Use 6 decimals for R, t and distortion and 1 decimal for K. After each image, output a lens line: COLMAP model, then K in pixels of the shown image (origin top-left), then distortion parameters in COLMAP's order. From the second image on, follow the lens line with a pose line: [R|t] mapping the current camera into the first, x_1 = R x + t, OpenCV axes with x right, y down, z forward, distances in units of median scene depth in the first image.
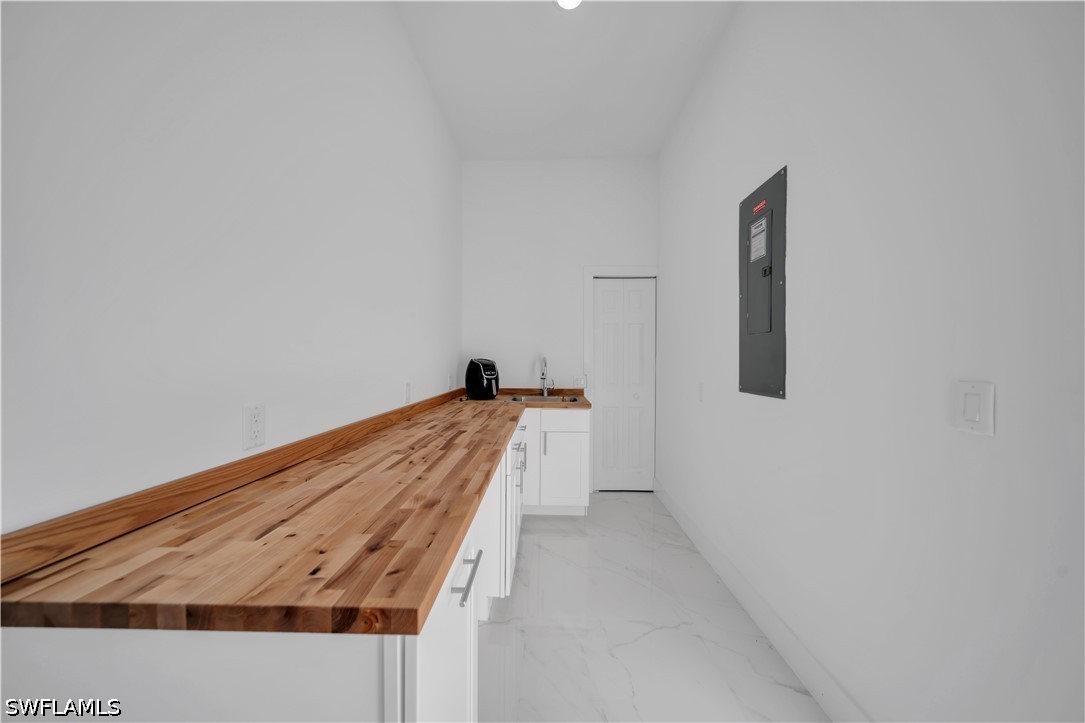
lens RADIAL K [[375.2, 0, 542.6], [0, 375.2, 364.2], [0, 0, 1]] dist [0.000618, -0.000186]
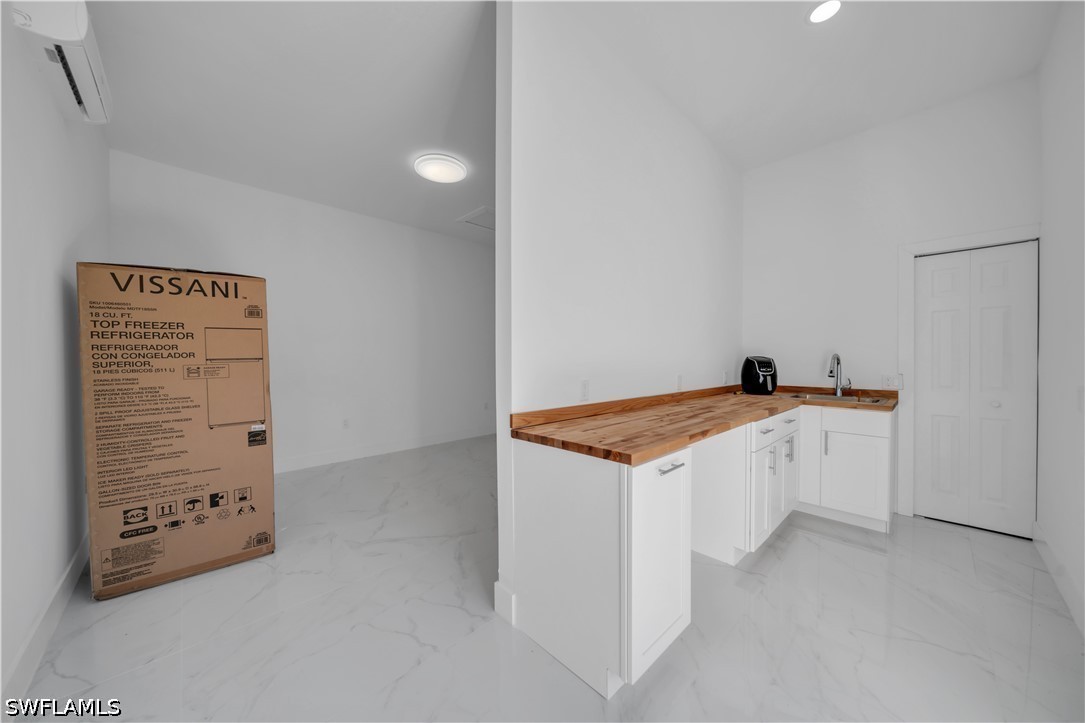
lens RADIAL K [[375.2, 0, 542.6], [0, 375.2, 364.2], [0, 0, 1]] dist [0.000618, -0.000186]
pose [[0.706742, 0.002442, -0.707467, 0.171117], [-0.003018, 0.999995, 0.000437, 0.009766], [0.707465, 0.001826, 0.706746, -0.198685]]
